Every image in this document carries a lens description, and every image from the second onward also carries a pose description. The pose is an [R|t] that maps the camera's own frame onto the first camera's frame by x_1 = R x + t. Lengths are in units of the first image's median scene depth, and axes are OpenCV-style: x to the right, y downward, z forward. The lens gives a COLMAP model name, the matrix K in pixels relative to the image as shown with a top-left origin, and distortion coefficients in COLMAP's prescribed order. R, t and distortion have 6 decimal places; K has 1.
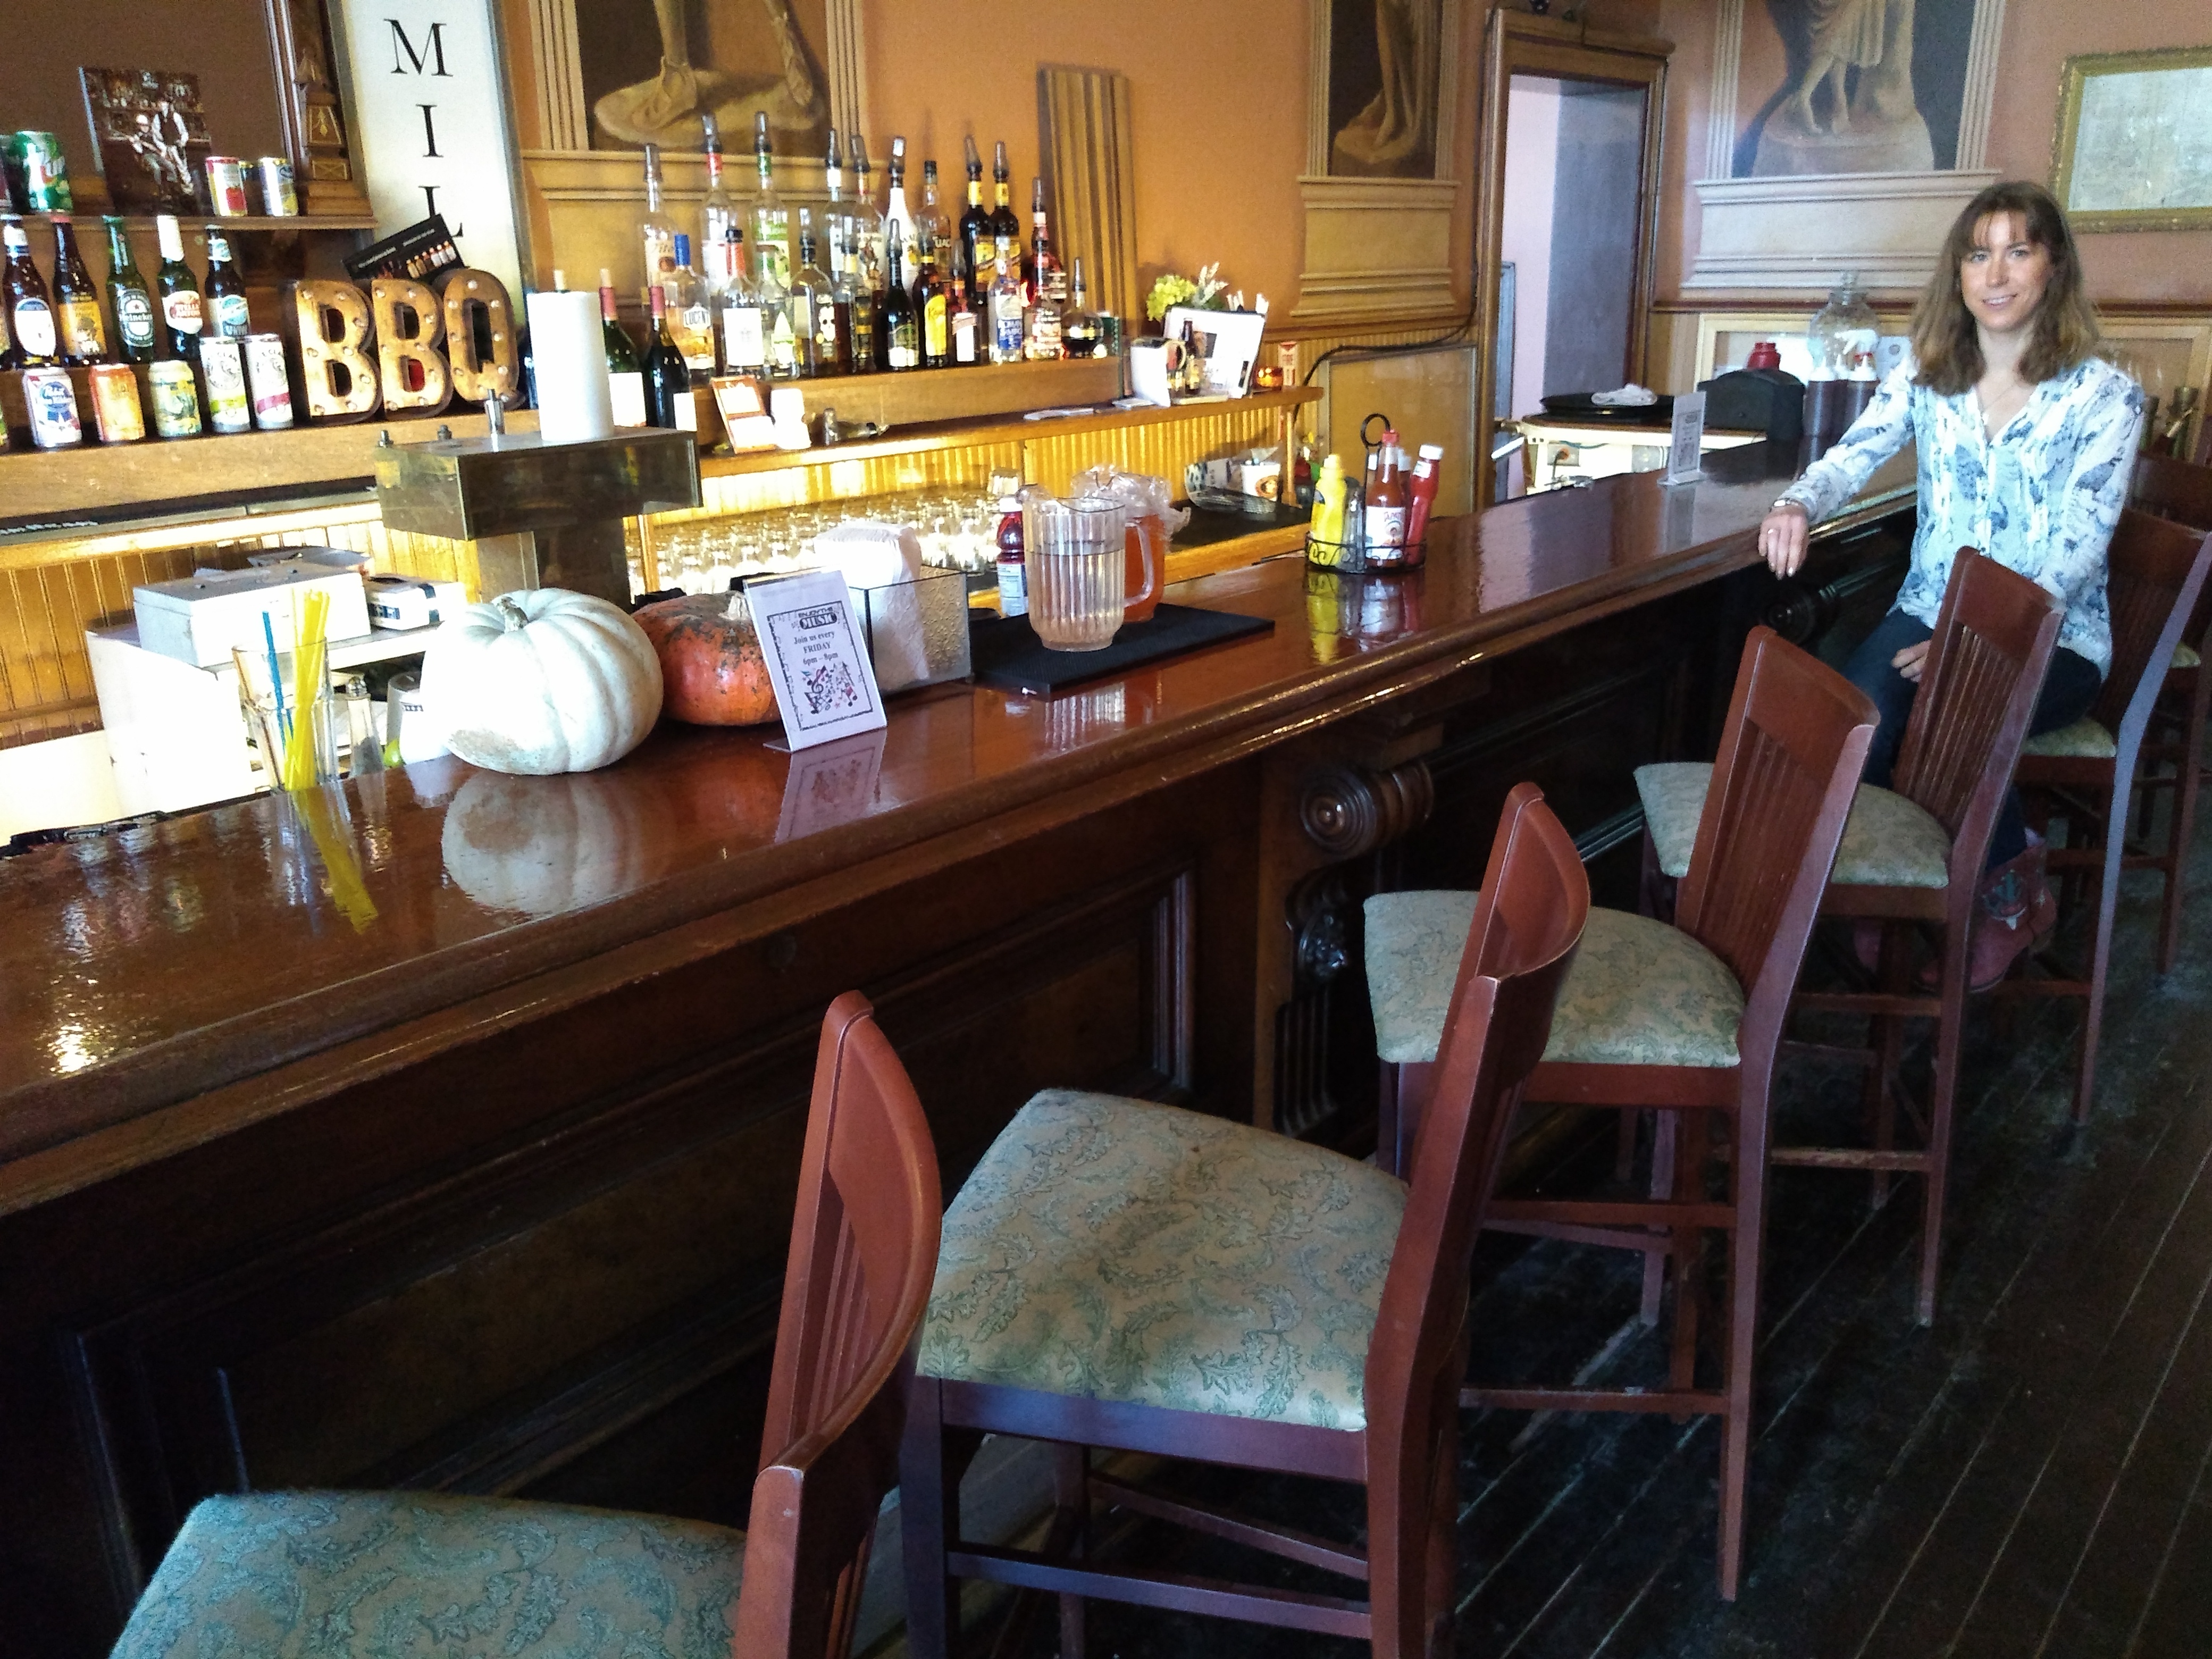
lens RADIAL K [[1766.7, 0, 1186.3], [0, 1766.7, 790.6], [0, 0, 1]] dist [0.003984, -0.007196]
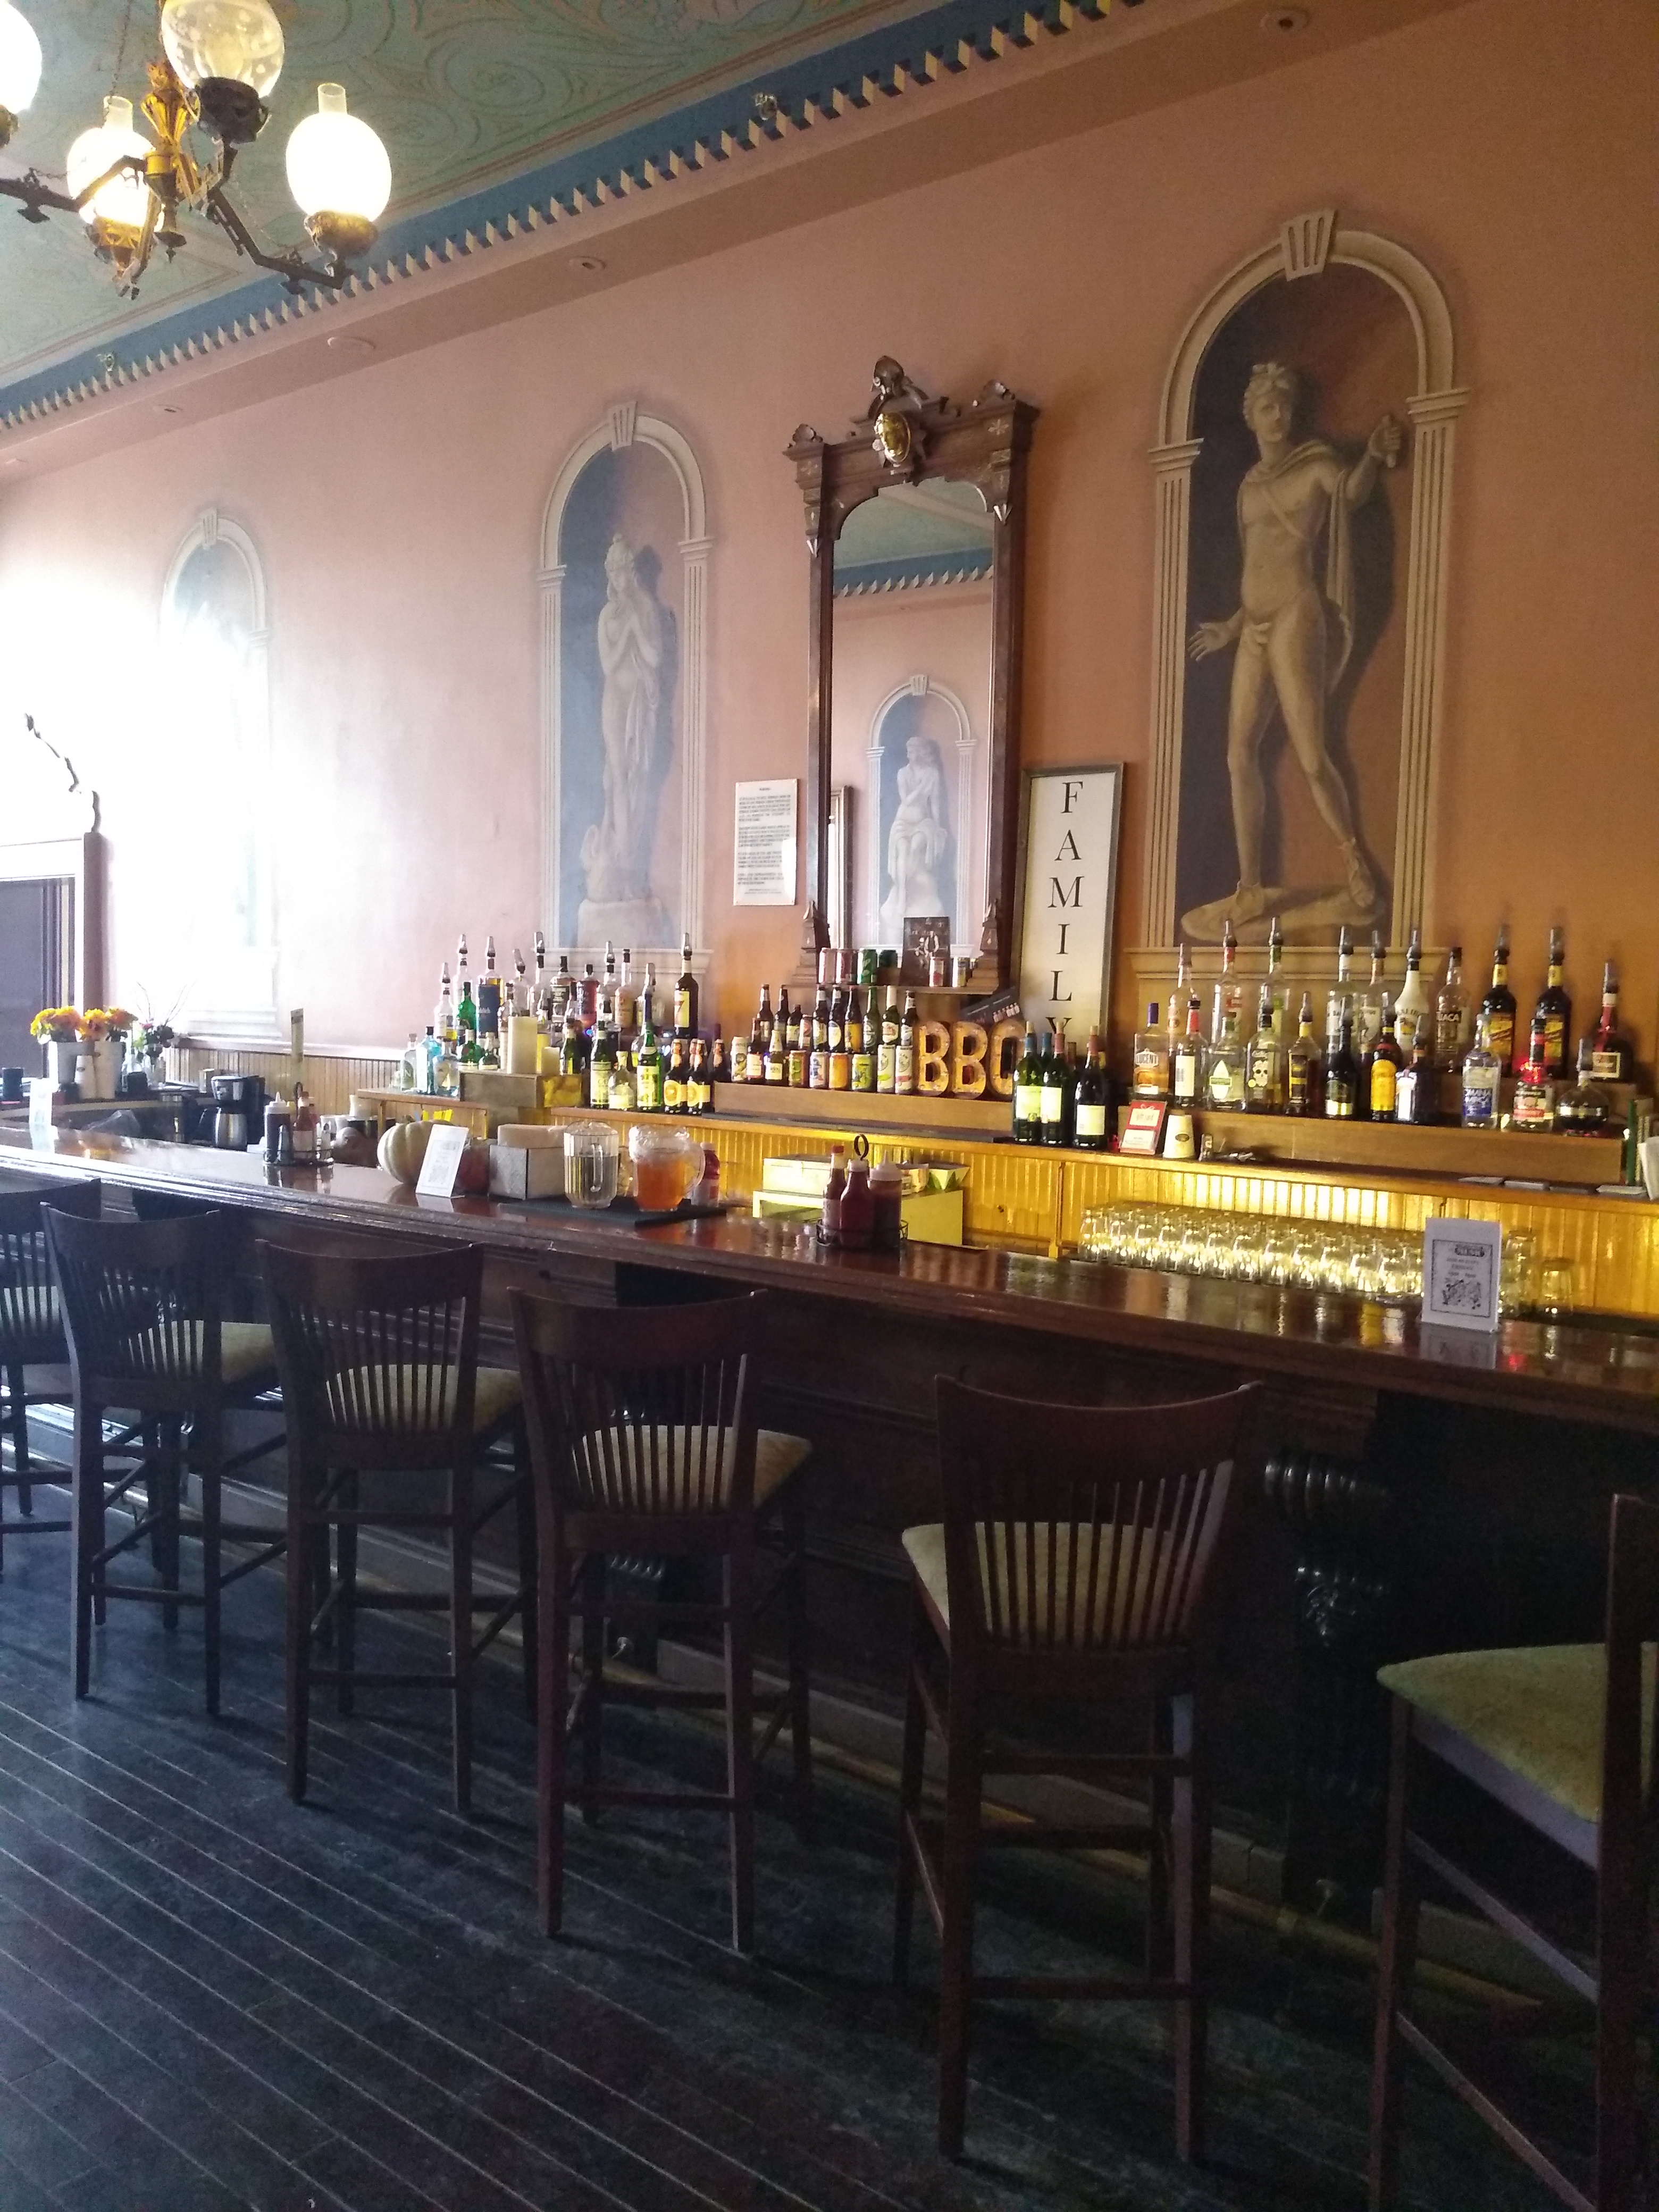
lens RADIAL K [[1740.5, 0, 829.1], [0, 1740.5, 1113.8], [0, 0, 1]] dist [0.079422, -0.155428]
pose [[0.029079, 0.076358, -0.996656, 1.114615], [-0.323925, 0.943991, 0.062872, -0.233235], [0.945636, 0.321014, 0.052184, 0.707003]]
